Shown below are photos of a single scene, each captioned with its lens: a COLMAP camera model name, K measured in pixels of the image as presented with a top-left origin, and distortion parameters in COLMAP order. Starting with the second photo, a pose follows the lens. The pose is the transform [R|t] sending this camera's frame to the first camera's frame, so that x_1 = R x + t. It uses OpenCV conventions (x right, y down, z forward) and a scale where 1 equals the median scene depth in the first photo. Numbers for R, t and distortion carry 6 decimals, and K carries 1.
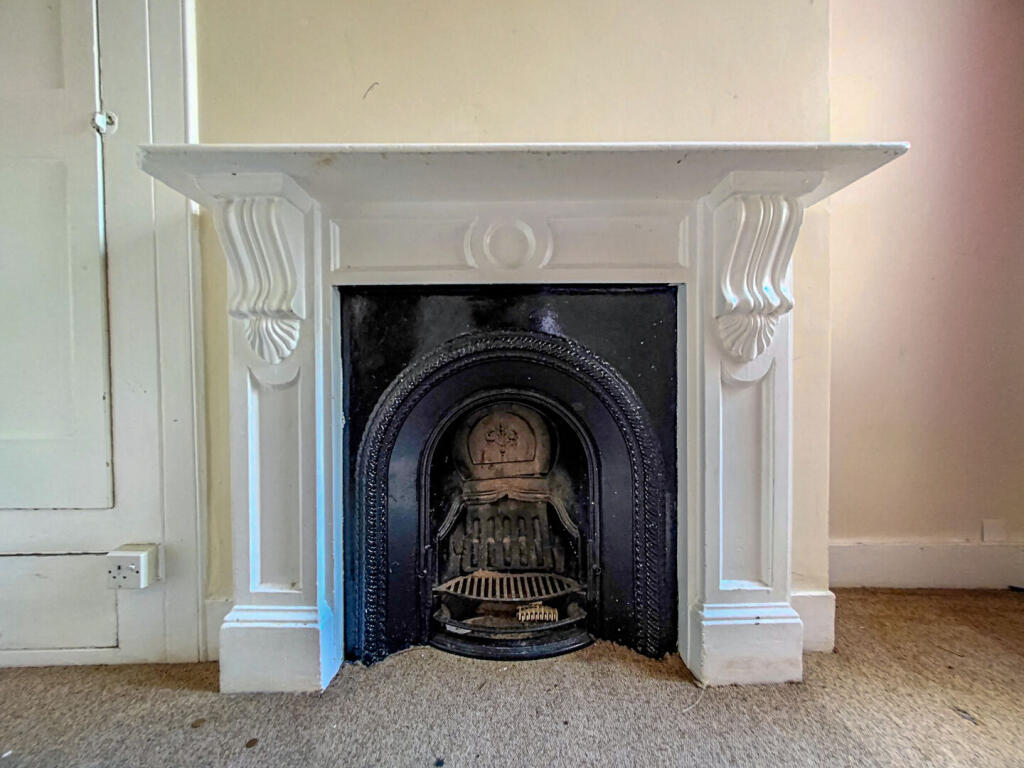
lens RADIAL K [[380.7, 0, 501.4], [0, 380.7, 387.3], [0, 0, 1]] dist [-0.011632, 0.000874]
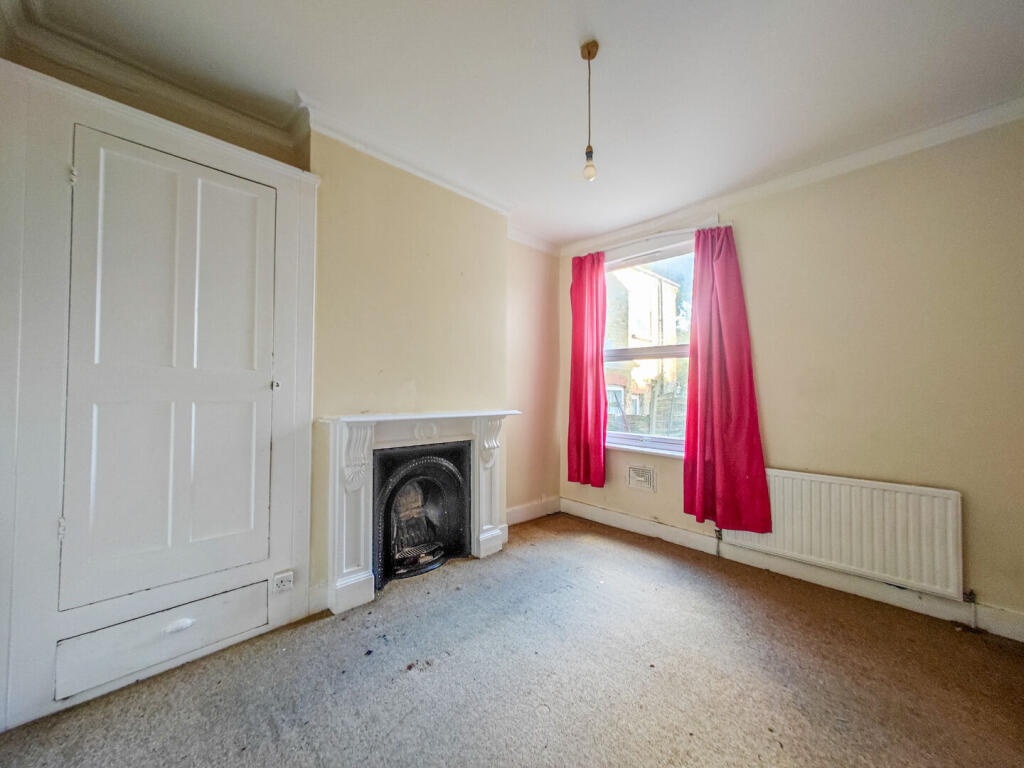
lens RADIAL K [[380.7, 0, 502.8], [0, 380.7, 383.9], [0, 0, 1]] dist [-0.011632, 0.000874]
pose [[0.736608, 0.024456, 0.675878, -1.543822], [0.005414, 0.999101, -0.042052, -0.597110], [-0.676299, 0.034635, 0.735813, -1.587757]]
